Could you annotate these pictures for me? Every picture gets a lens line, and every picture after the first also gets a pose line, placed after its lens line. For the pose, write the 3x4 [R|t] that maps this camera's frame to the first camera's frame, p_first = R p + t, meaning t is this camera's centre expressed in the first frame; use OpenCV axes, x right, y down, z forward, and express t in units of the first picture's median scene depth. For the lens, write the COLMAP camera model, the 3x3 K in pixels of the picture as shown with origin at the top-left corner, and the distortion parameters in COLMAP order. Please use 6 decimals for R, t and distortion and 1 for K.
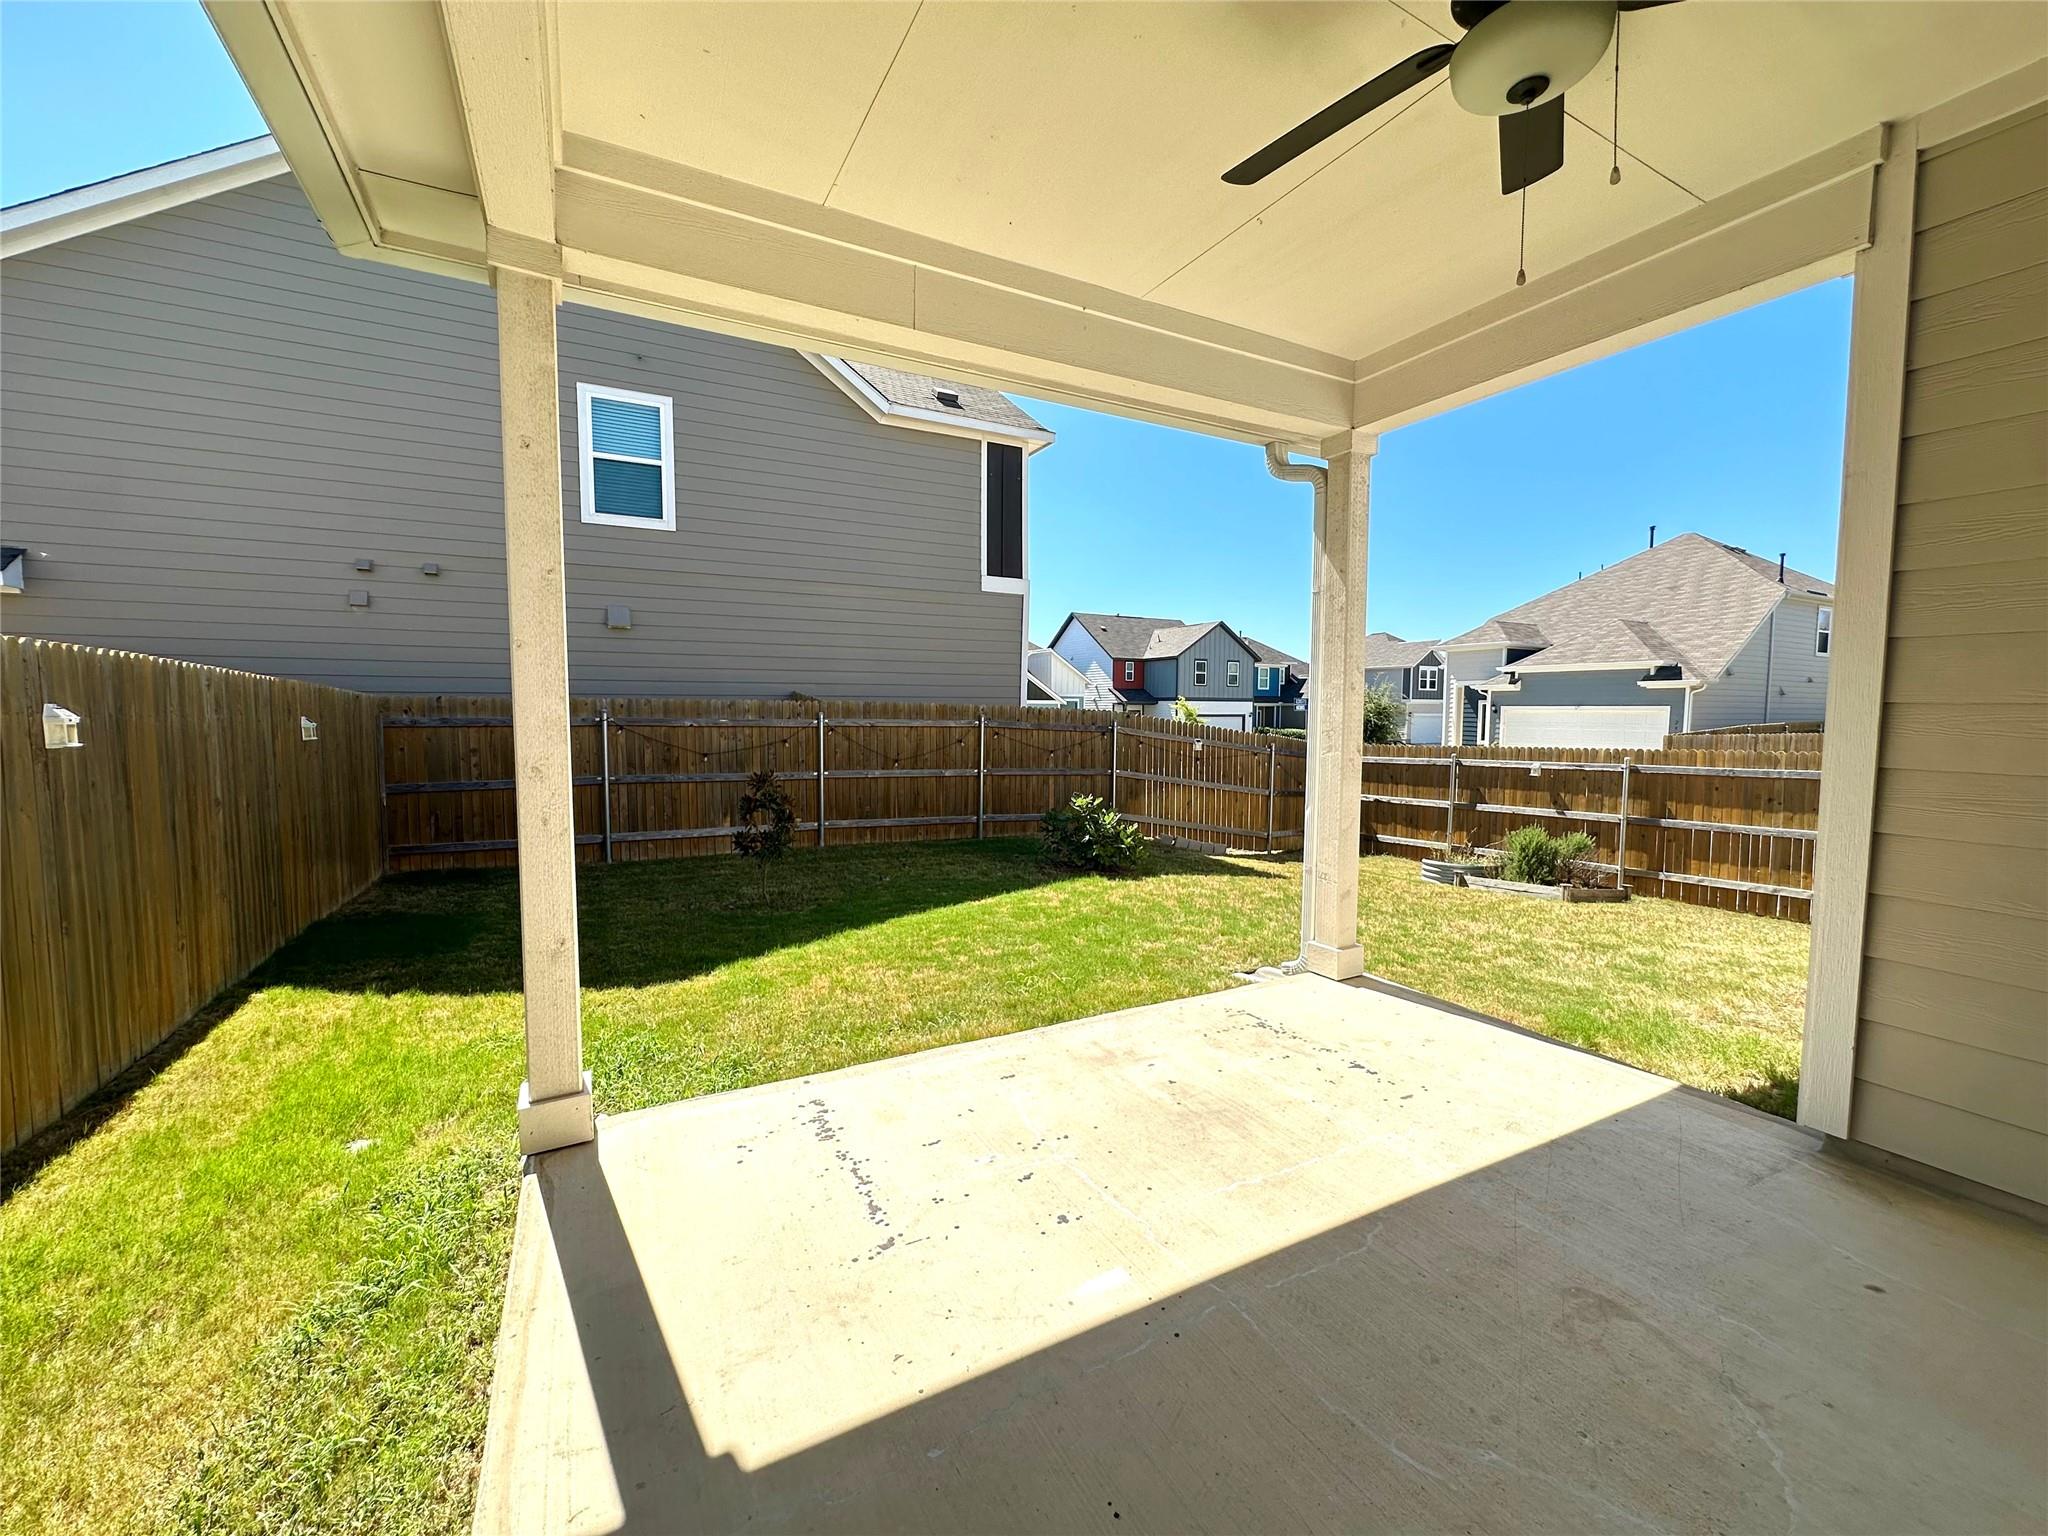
lens RADIAL K [[820.1, 0, 1019.1], [0, 820.1, 766.6], [0, 0, 1]] dist [0.000313, -0.000800]
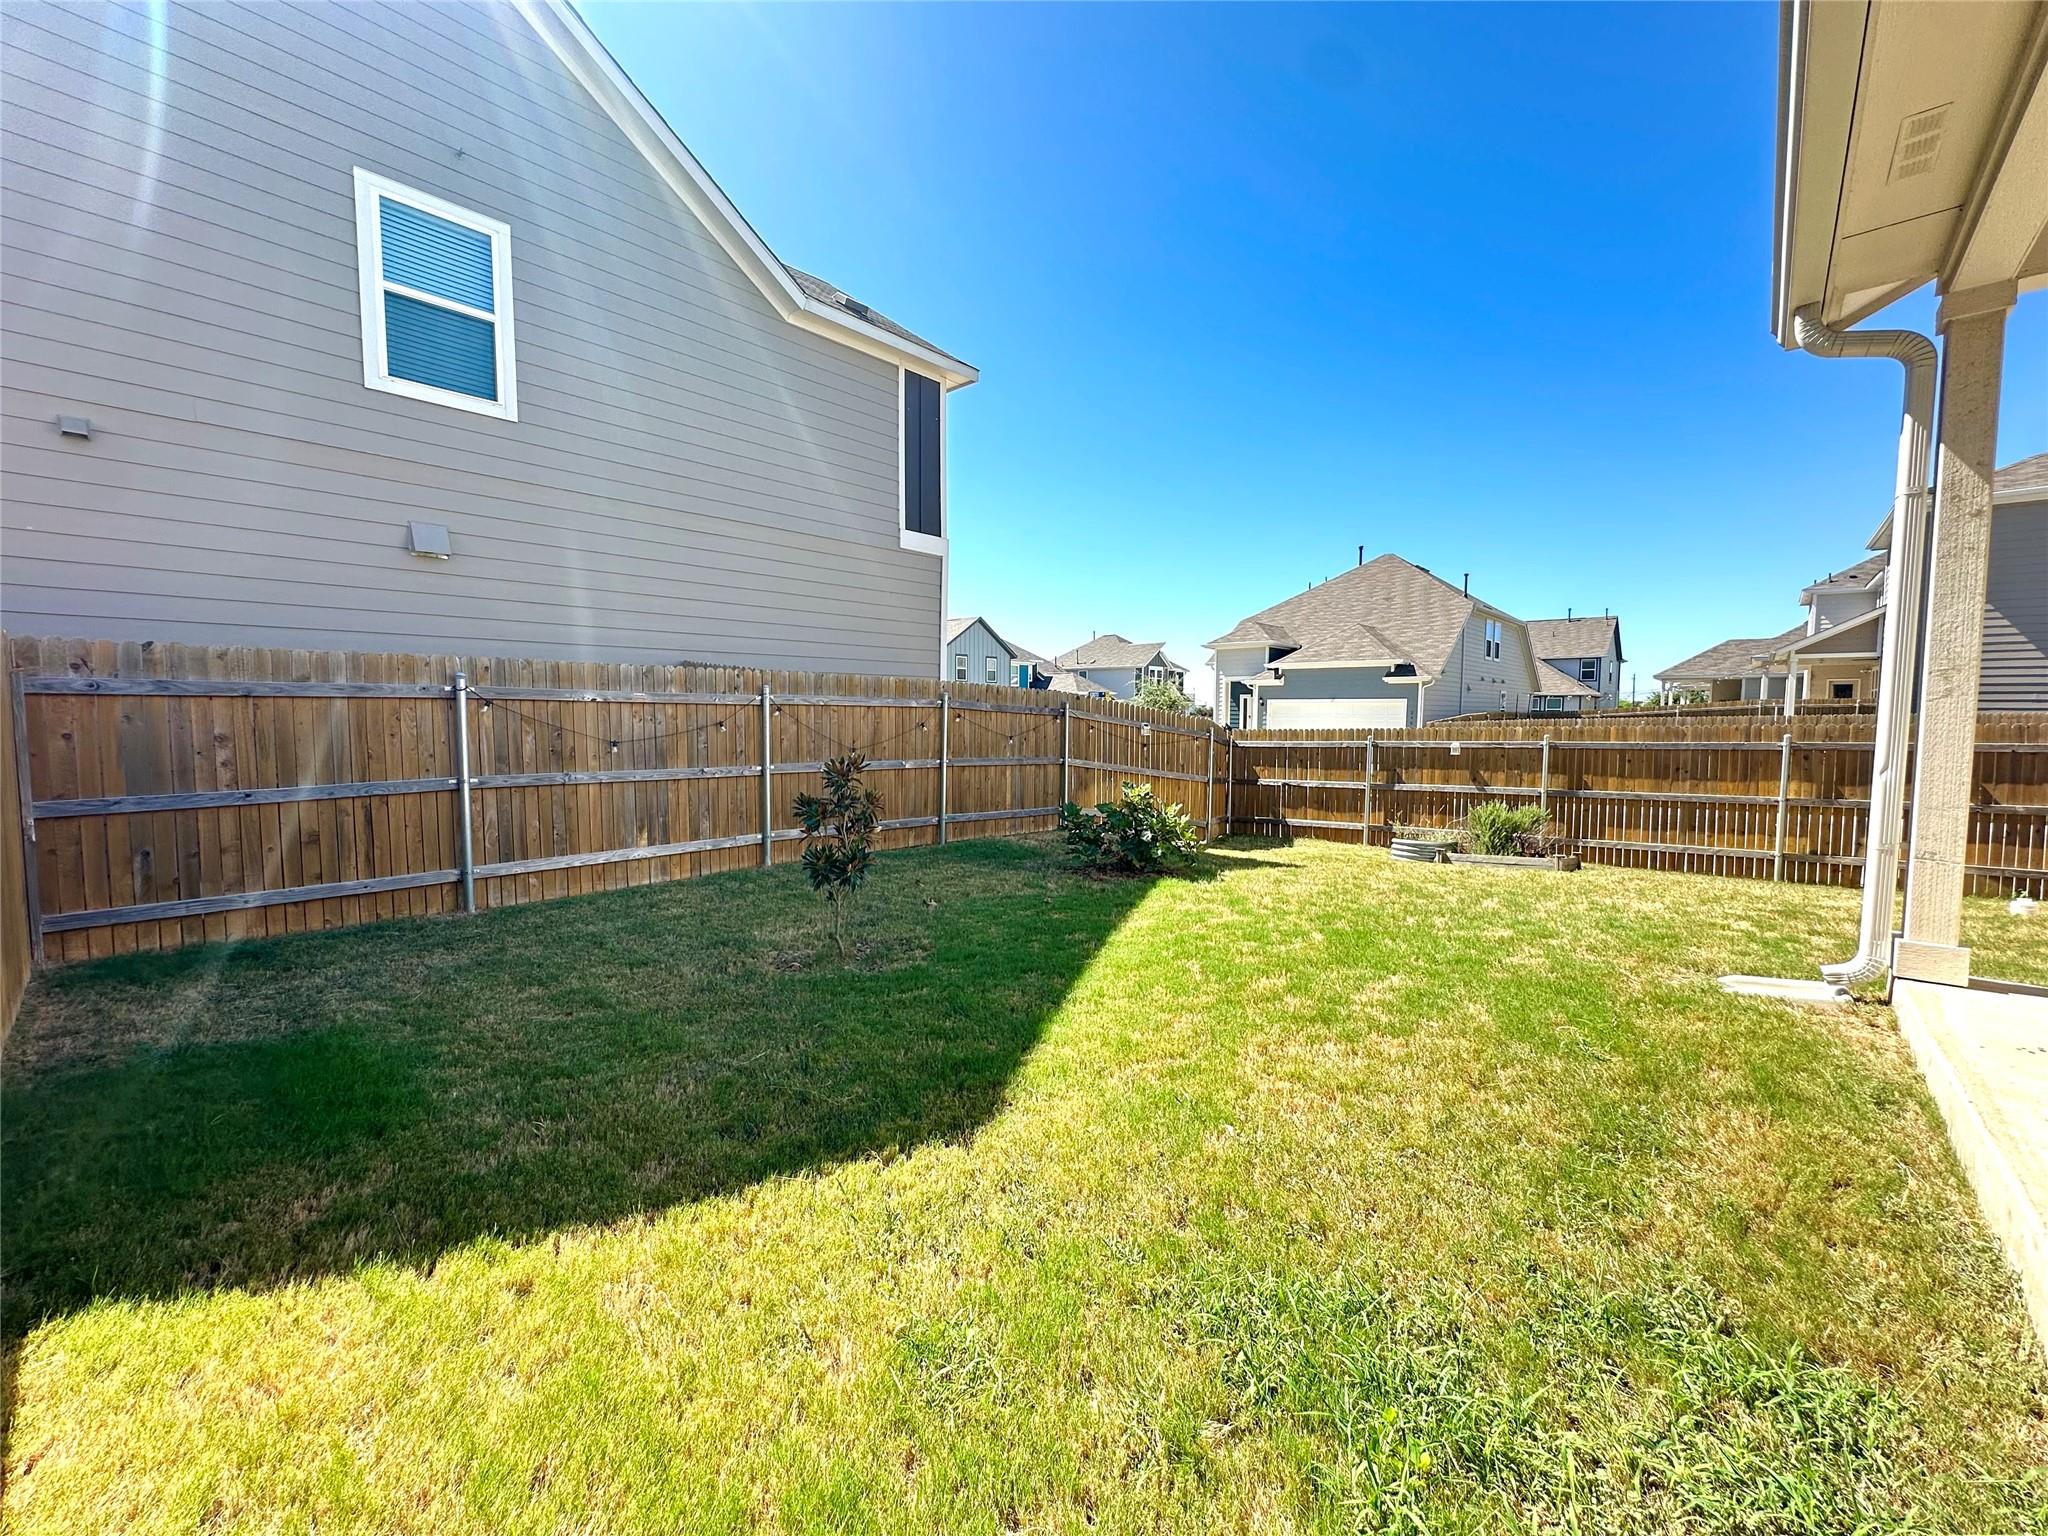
lens RADIAL K [[820.1, 0, 1022.1], [0, 820.1, 767.1], [0, 0, 1]] dist [0.000313, -0.000800]
pose [[0.938679, -0.024198, 0.343943, -0.268065], [0.023804, 0.999702, 0.005368, 0.008741], [-0.343970, 0.003149, 0.938975, 0.211230]]
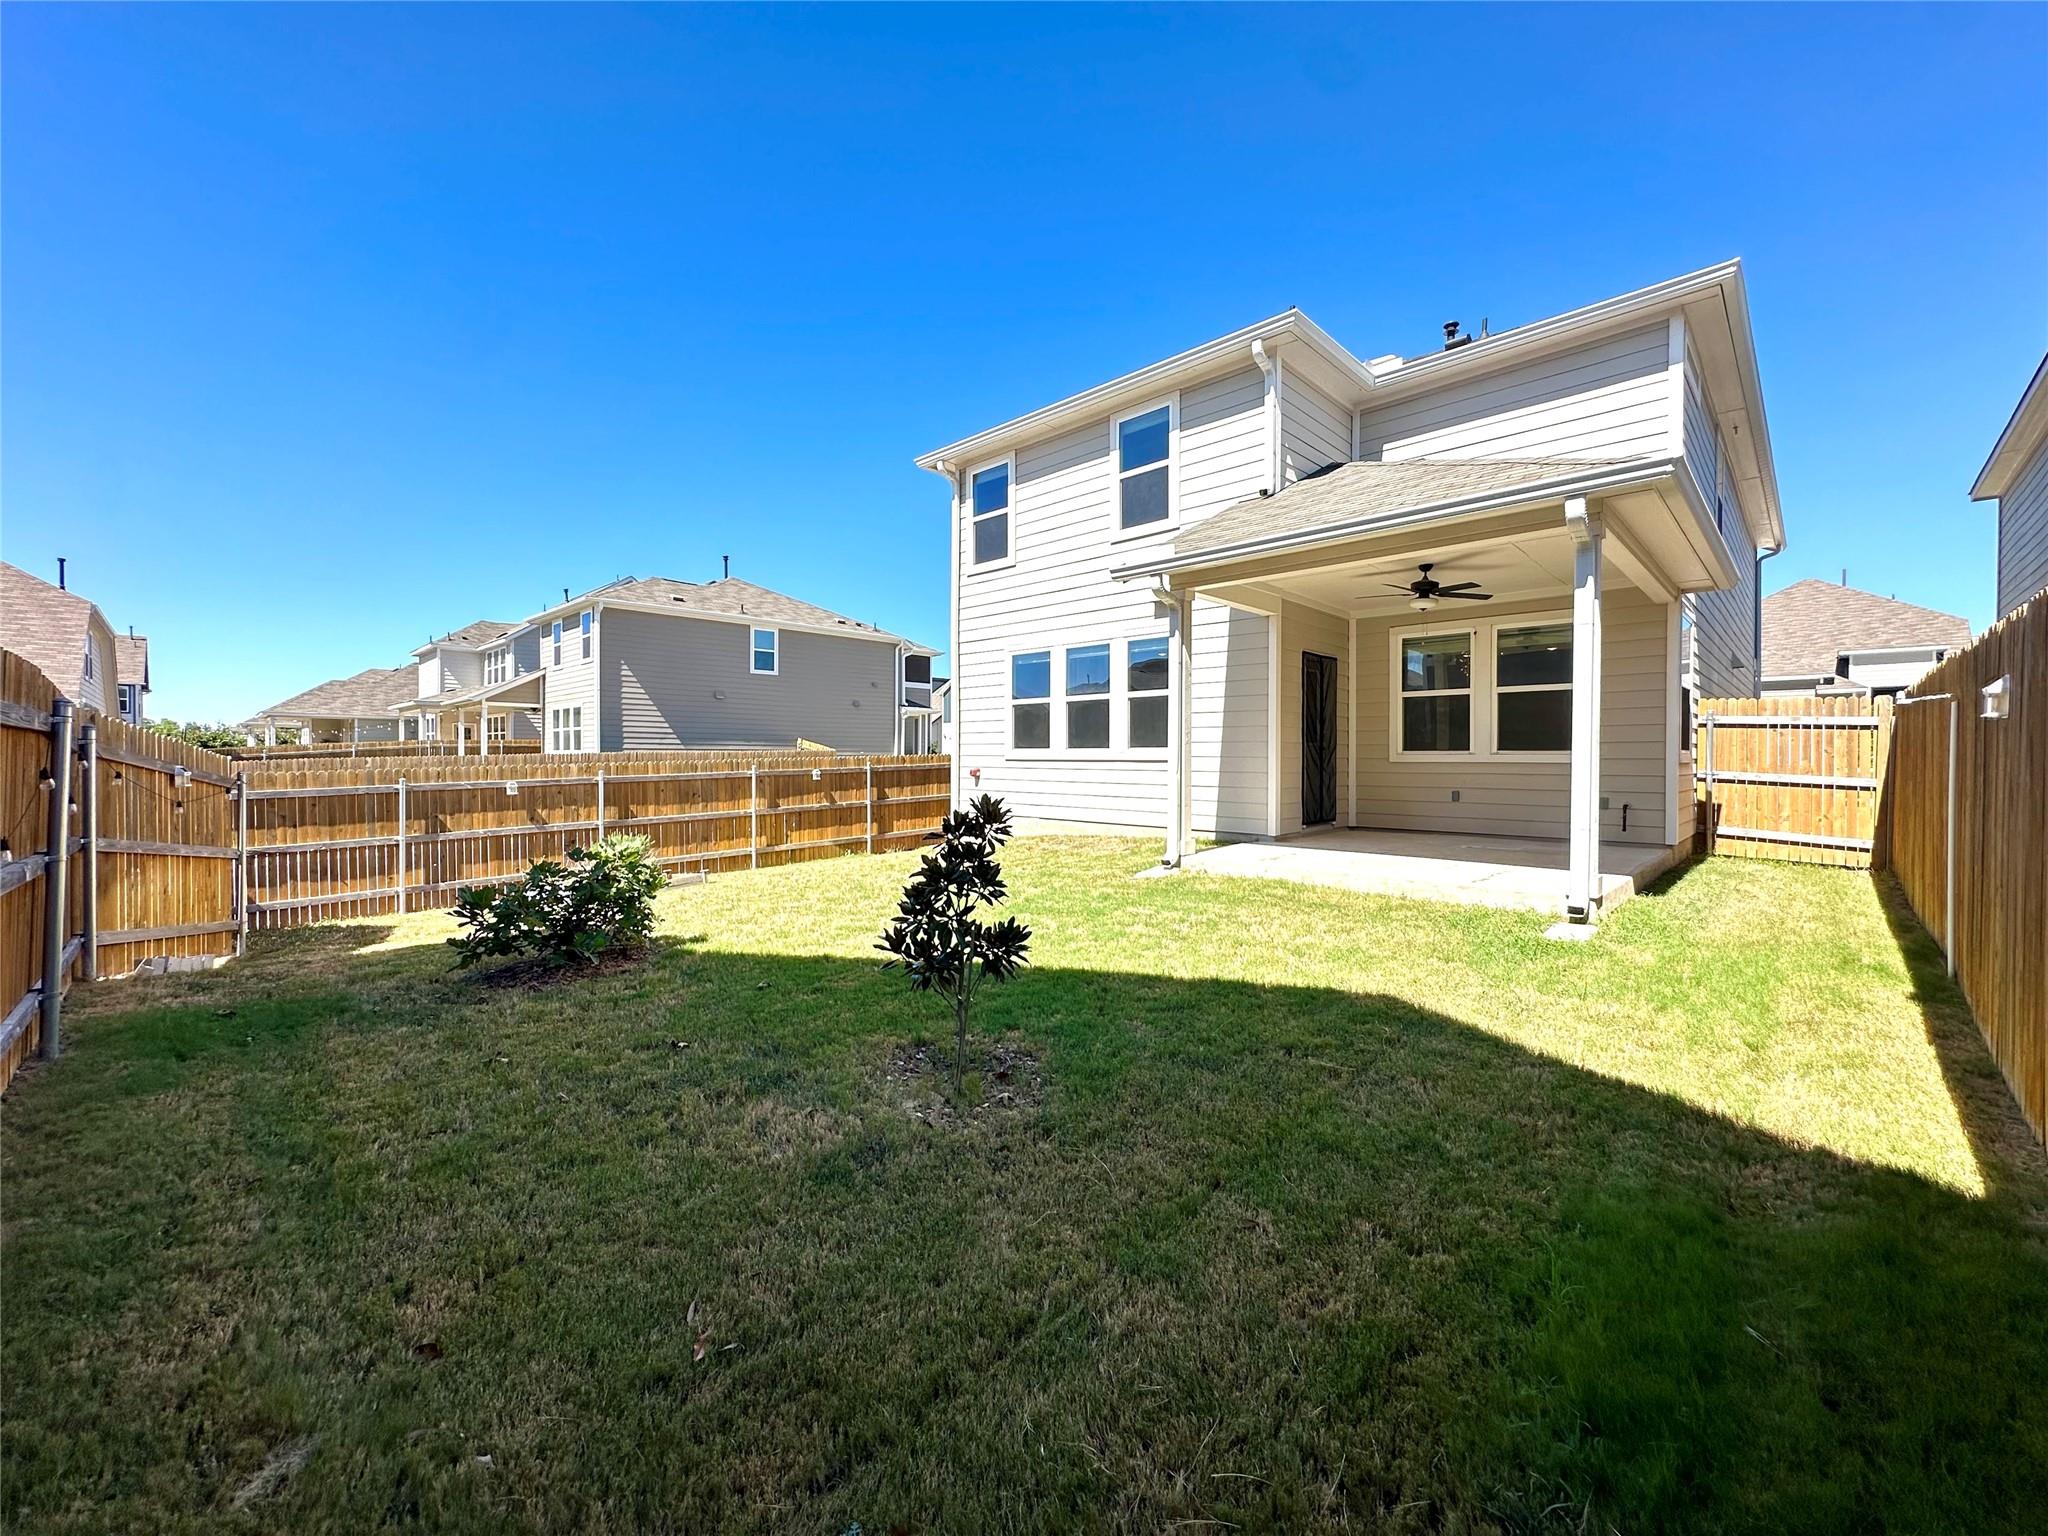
lens RADIAL K [[820.1, 0, 1015.0], [0, 820.1, 763.3], [0, 0, 1]] dist [0.000313, -0.000800]
pose [[-0.307687, -0.004844, 0.951475, -0.518402], [0.066982, 0.997396, 0.026738, -0.011941], [-0.949127, 0.071958, -0.306561, 0.760135]]
